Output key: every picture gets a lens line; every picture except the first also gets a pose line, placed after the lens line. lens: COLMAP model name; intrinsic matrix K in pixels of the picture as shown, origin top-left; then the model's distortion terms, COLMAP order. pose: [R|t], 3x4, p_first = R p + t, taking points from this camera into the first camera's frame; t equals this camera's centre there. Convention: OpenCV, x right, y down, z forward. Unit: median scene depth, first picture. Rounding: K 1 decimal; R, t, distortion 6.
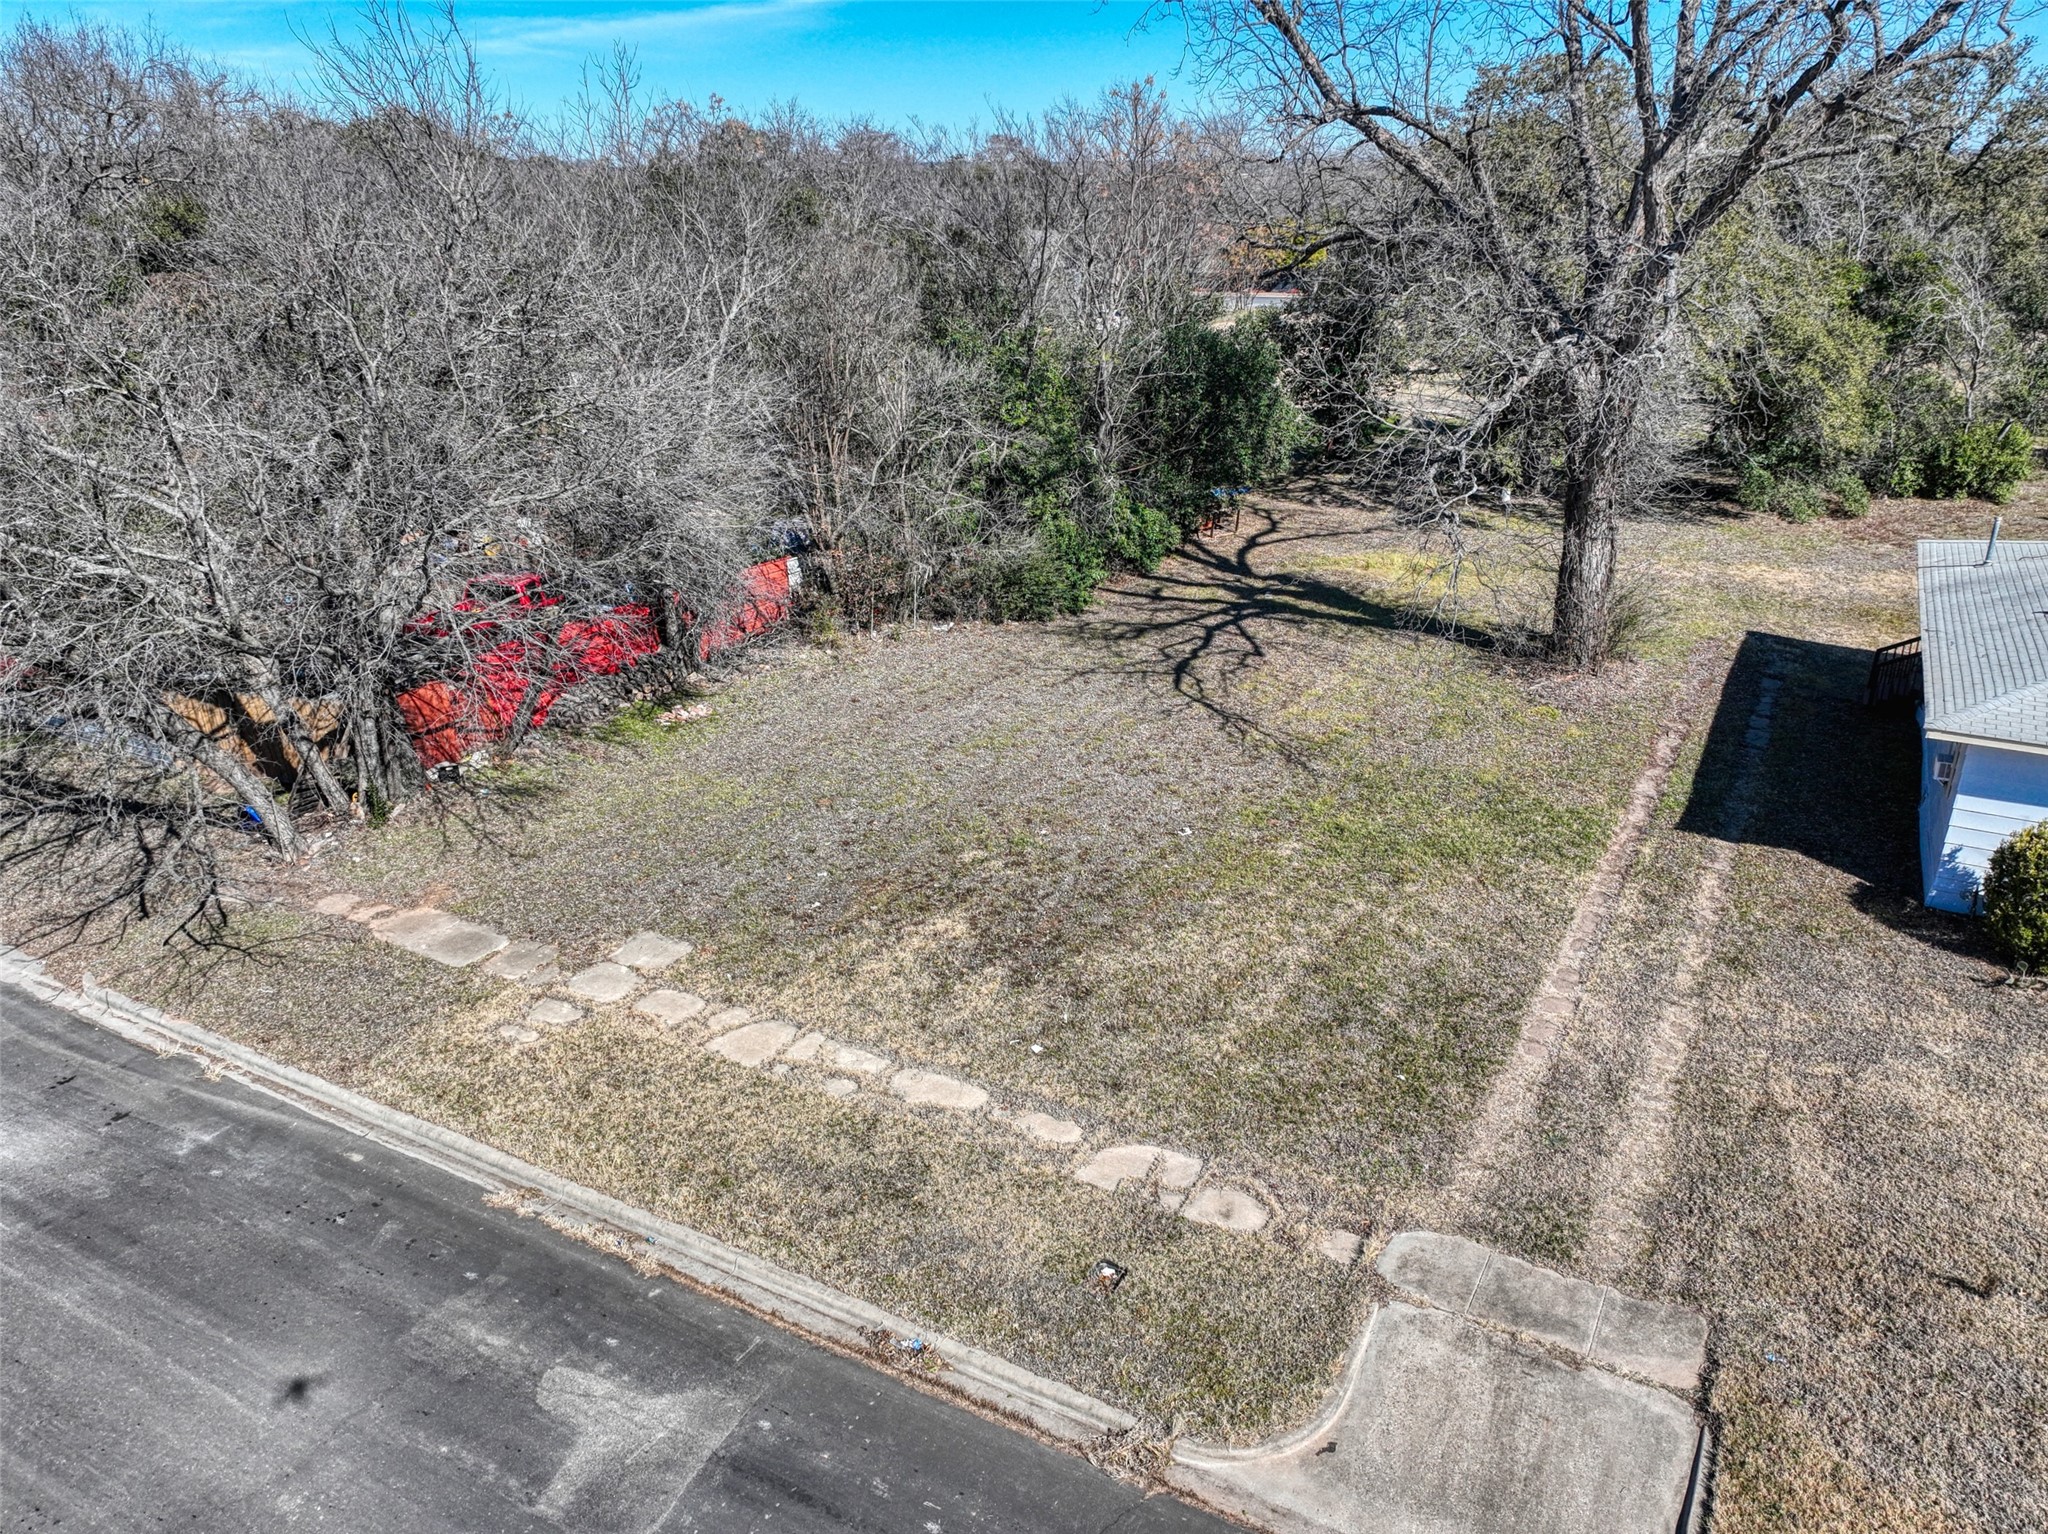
lens RADIAL K [[1472.1, 0, 1024.0], [0, 1472.1, 767.0], [0, 0, 1]] dist [0.011049, 0.000621]
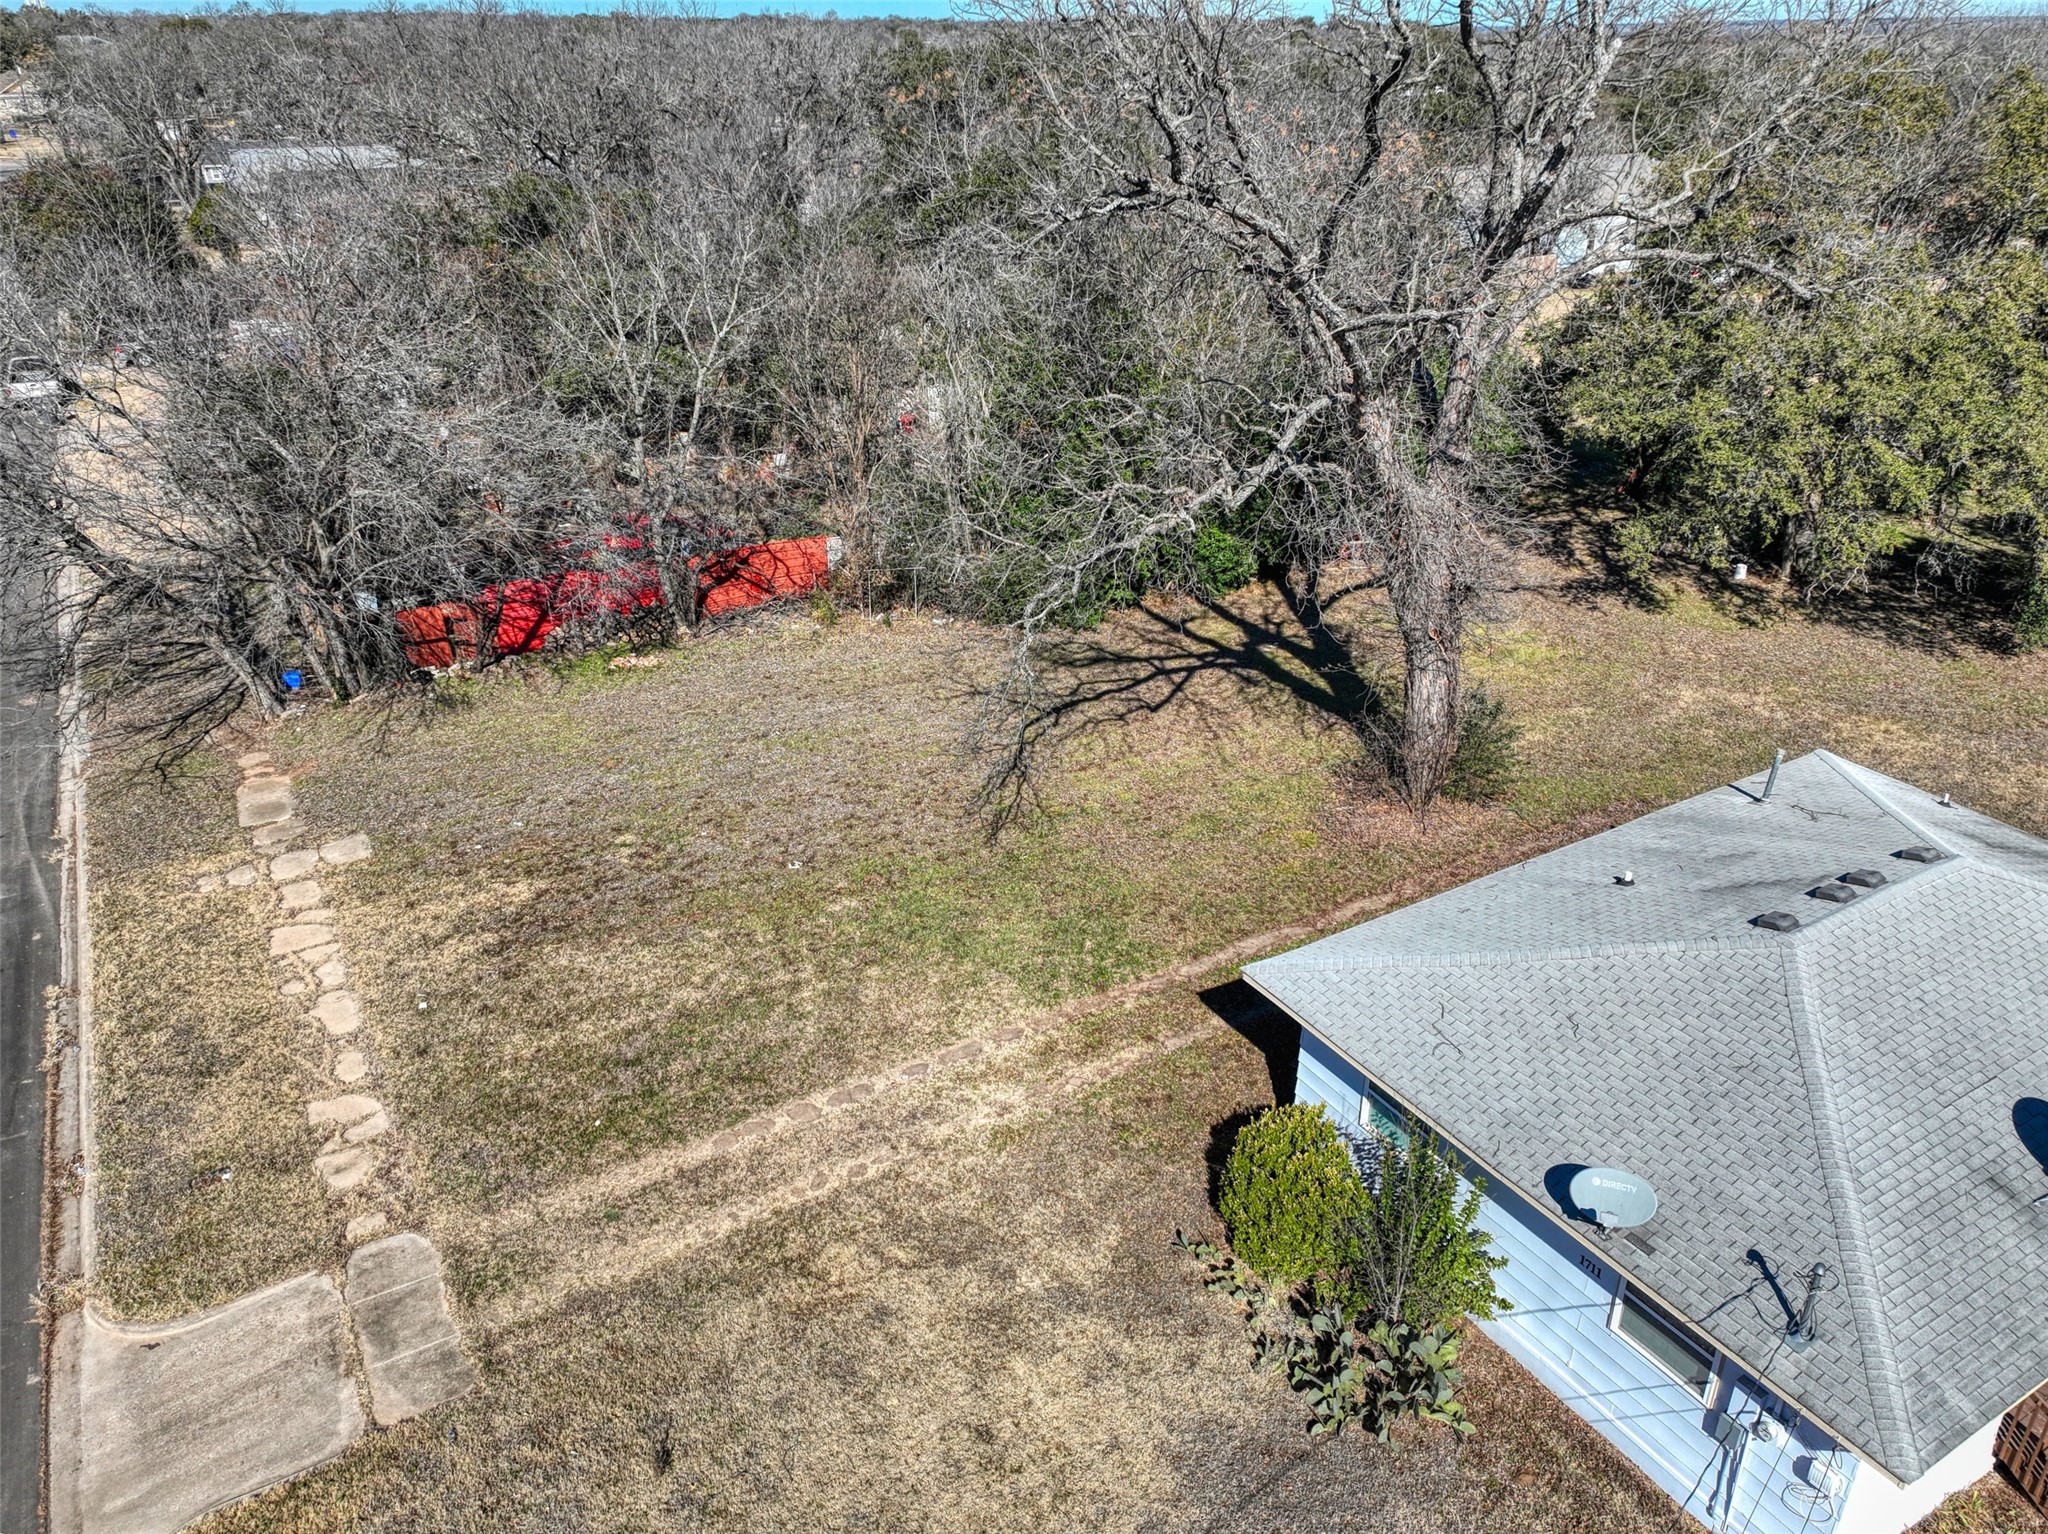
lens RADIAL K [[1450.6, 0, 1024.0], [0, 1450.6, 767.0], [0, 0, 1]] dist [0.003490, 0.013223]
pose [[0.862261, 0.229967, -0.451244, 0.724322], [-0.191791, 0.972878, 0.129323, -0.200458], [0.468746, -0.024966, 0.882980, 0.108167]]
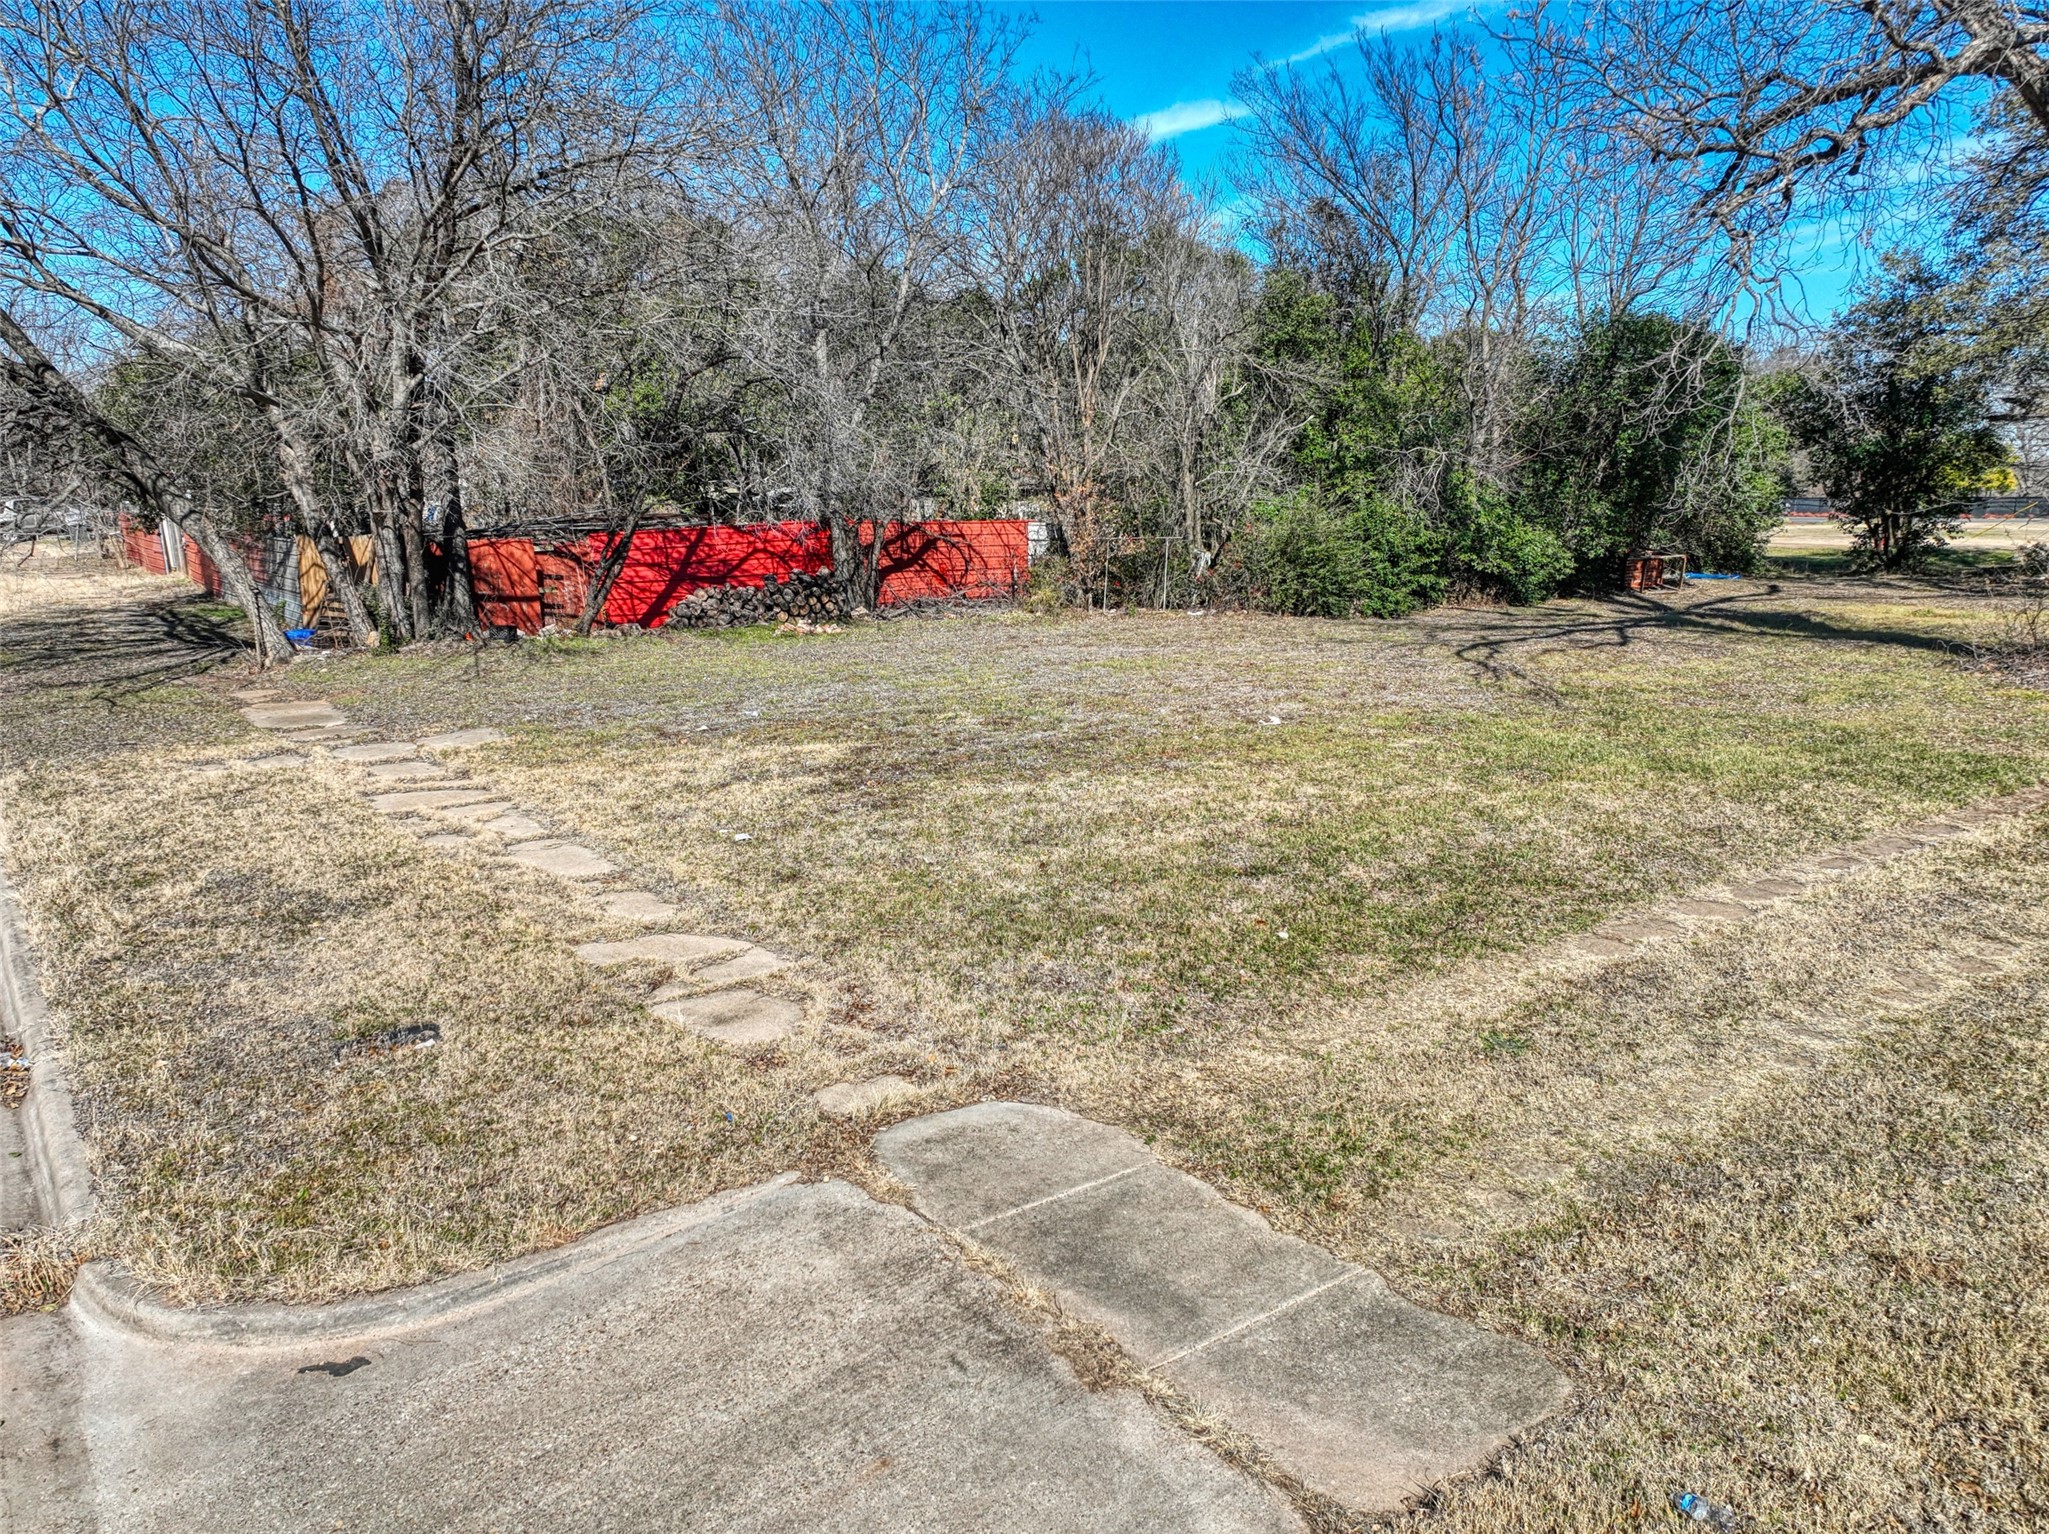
lens RADIAL K [[1455.2, 0, 1024.5], [0, 1455.2, 767.0], [0, 0, 1]] dist [0.006027, 0.002839]
pose [[0.911786, 0.082214, -0.402352, 0.270374], [-0.154986, 0.976192, -0.151749, 0.176756], [0.380297, 0.200721, 0.902821, 0.360746]]
